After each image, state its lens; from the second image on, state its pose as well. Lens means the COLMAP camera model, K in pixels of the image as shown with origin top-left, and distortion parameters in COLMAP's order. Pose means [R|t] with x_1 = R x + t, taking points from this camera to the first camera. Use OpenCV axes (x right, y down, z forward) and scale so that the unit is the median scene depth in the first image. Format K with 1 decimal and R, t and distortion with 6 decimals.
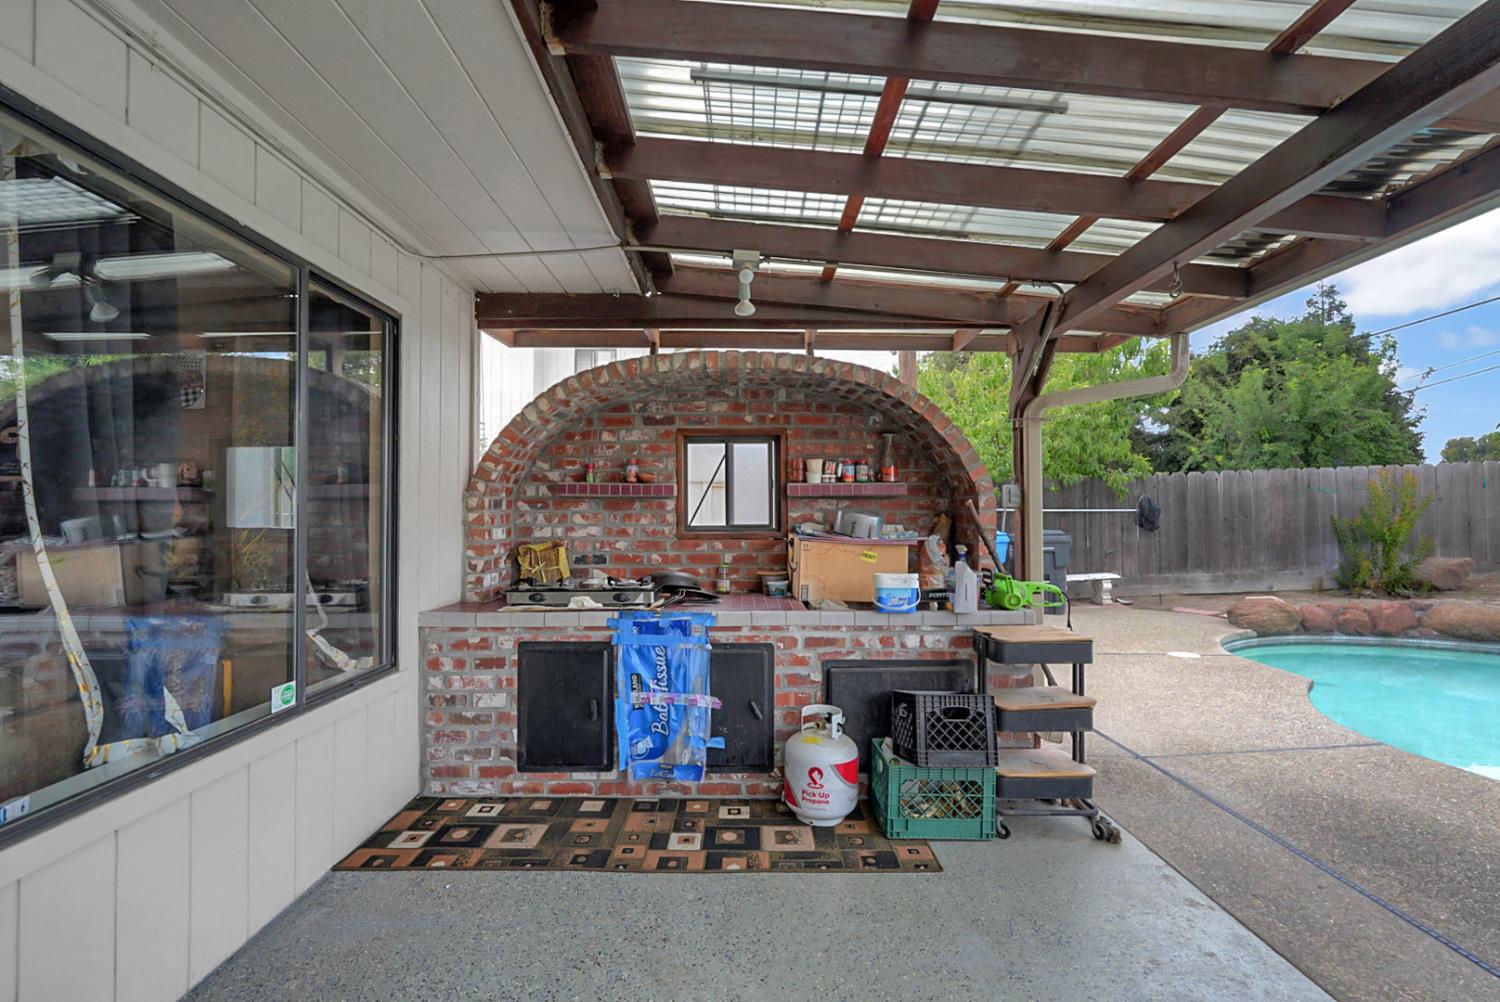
lens RADIAL K [[677.9, 0, 747.2], [0, 677.9, 489.4], [0, 0, 1]] dist [0.001581, -0.000007]
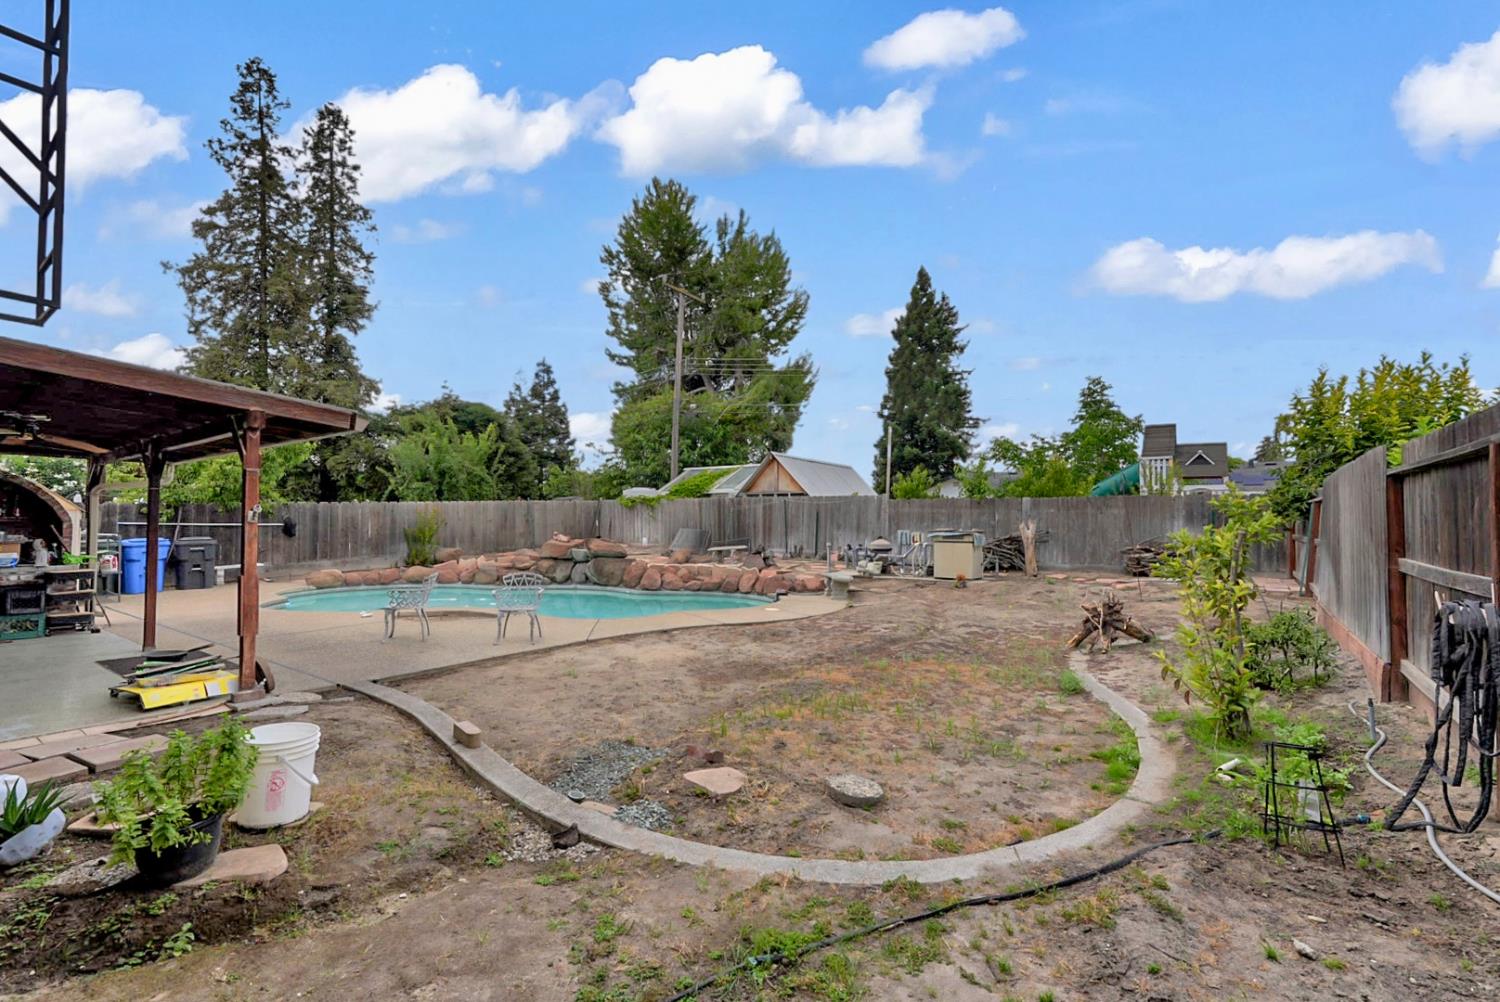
lens RADIAL K [[677.9, 0, 747.2], [0, 677.9, 489.4], [0, 0, 1]] dist [0.001581, -0.000007]
pose [[0.617093, 0.039137, 0.785916, -0.027071], [-0.027711, 0.999224, -0.028001, -0.040060], [-0.786402, -0.004499, 0.617699, -0.911201]]
